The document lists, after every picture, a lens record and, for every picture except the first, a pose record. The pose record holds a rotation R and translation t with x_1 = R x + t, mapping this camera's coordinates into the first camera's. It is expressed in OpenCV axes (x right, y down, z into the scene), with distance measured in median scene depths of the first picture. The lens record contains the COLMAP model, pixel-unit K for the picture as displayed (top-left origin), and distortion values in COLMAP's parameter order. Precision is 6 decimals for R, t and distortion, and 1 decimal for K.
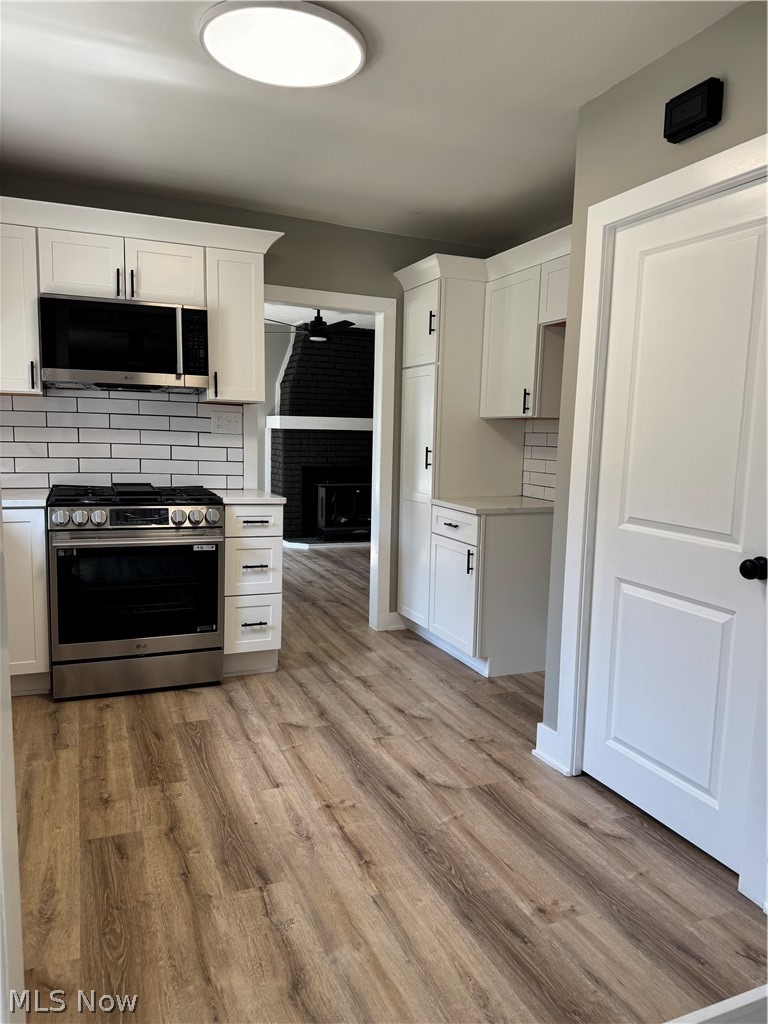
lens RADIAL K [[717.2, 0, 384.0], [0, 717.2, 512.0], [0, 0, 1]] dist [0.144910, -0.229391]
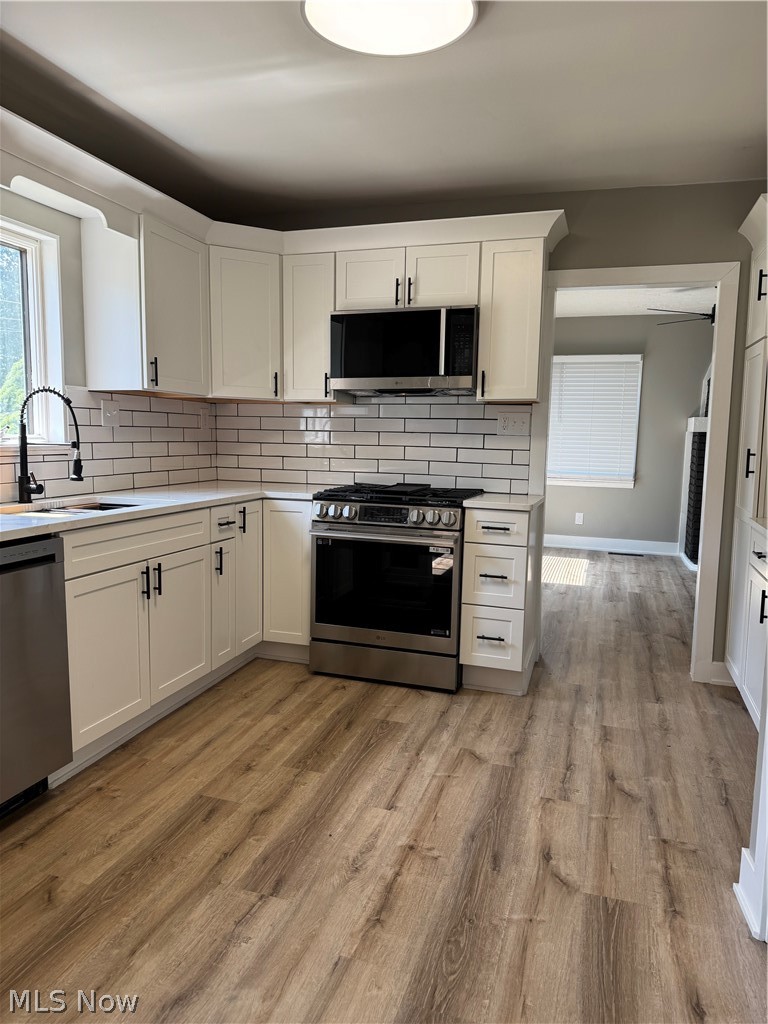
lens RADIAL K [[717.2, 0, 384.0], [0, 717.2, 512.0], [0, 0, 1]] dist [0.144910, -0.229391]
pose [[0.764964, 0.061993, -0.641082, 0.317638], [-0.071992, 0.997350, 0.010540, -0.007525], [0.640037, 0.038090, 0.767400, 0.201860]]
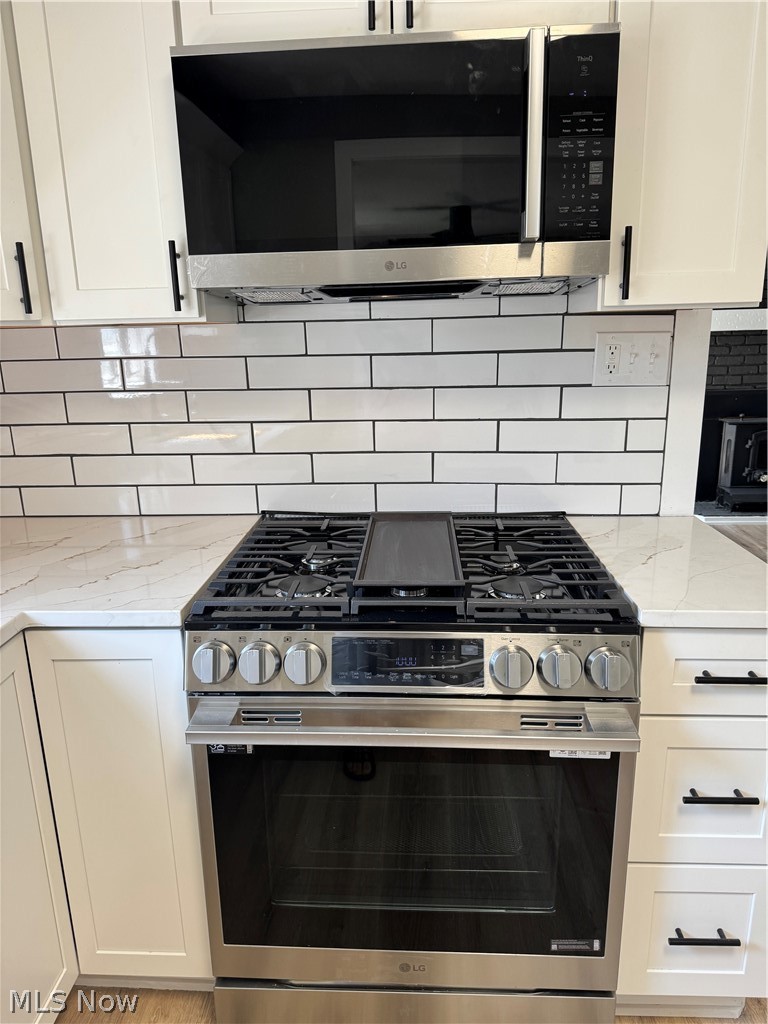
lens RADIAL K [[717.2, 0, 384.0], [0, 717.2, 512.0], [0, 0, 1]] dist [0.144910, -0.229391]
pose [[0.903043, 0.067865, -0.424156, -0.194517], [-0.006433, 0.989467, 0.144618, -0.115497], [0.429503, -0.127868, 0.893967, 0.665725]]
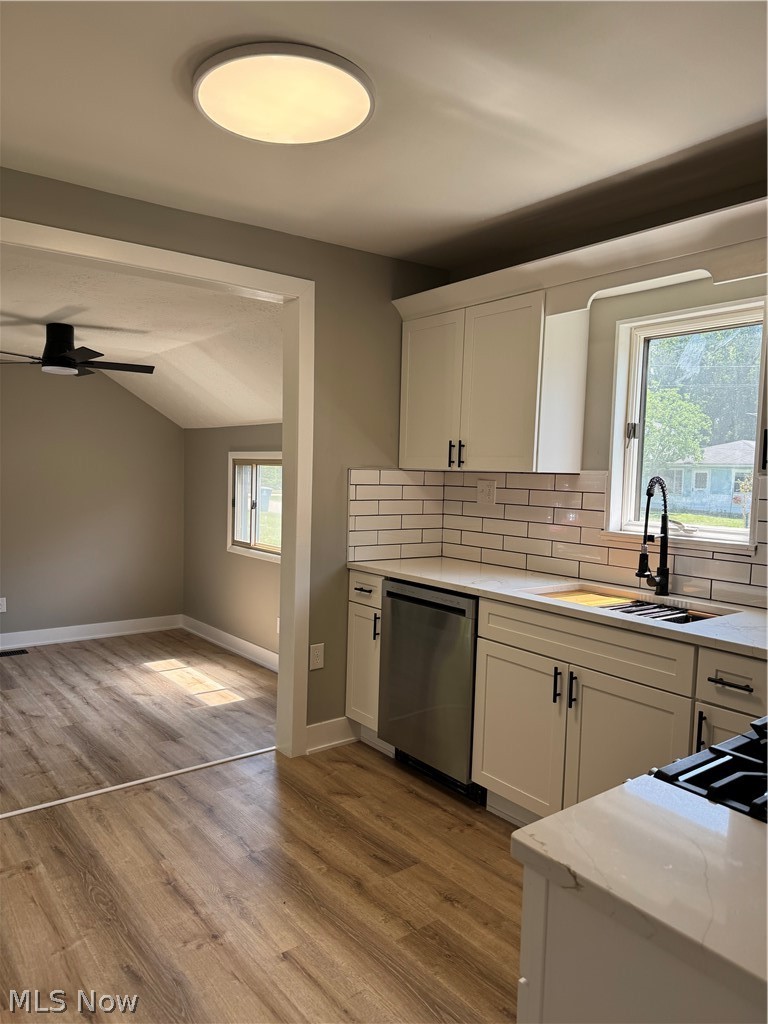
lens RADIAL K [[722.5, 0, 378.5], [0, 722.5, 520.6], [0, 0, 1]] dist [0.054860, -0.066496]
pose [[-0.966105, -0.027276, -0.256705, -0.019401], [-0.073068, 0.982631, 0.170582, -0.183150], [0.247593, 0.183557, -0.951317, 1.288800]]
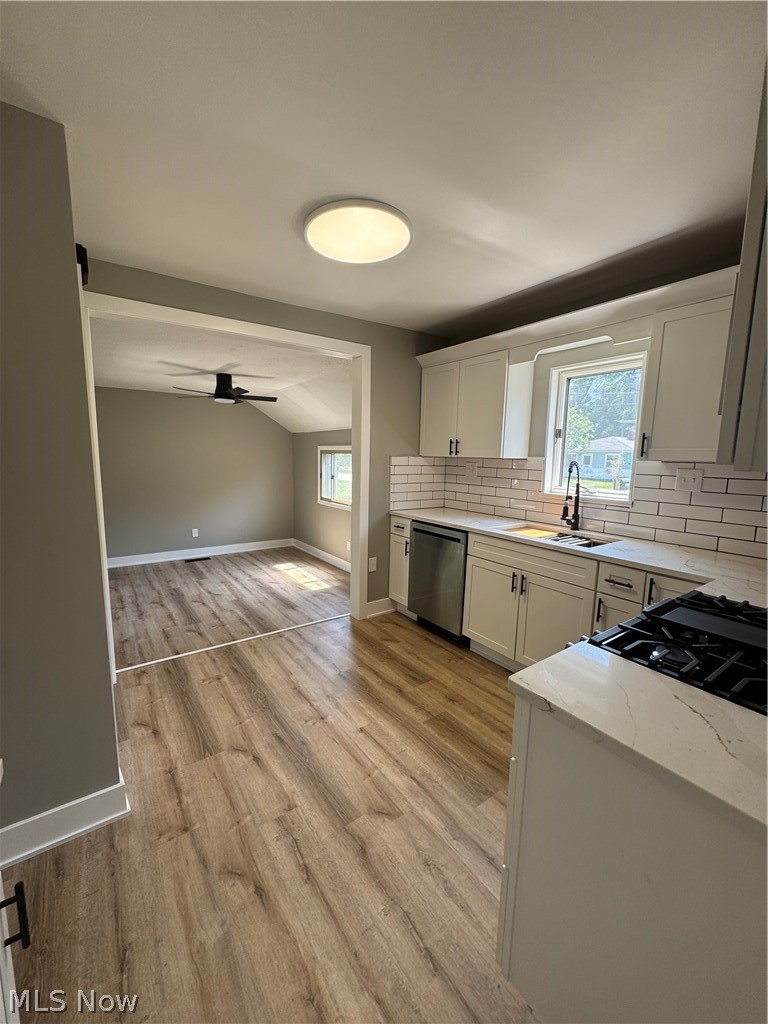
lens RADIAL K [[409.9, 0, 384.0], [0, 409.9, 512.0], [0, 0, 1]] dist [-0.003344, 0.000792]
pose [[-0.975112, -0.008925, -0.221533, -0.003736], [-0.063418, 0.968670, 0.240120, -0.185336], [0.212449, 0.248193, -0.945127, 1.266126]]
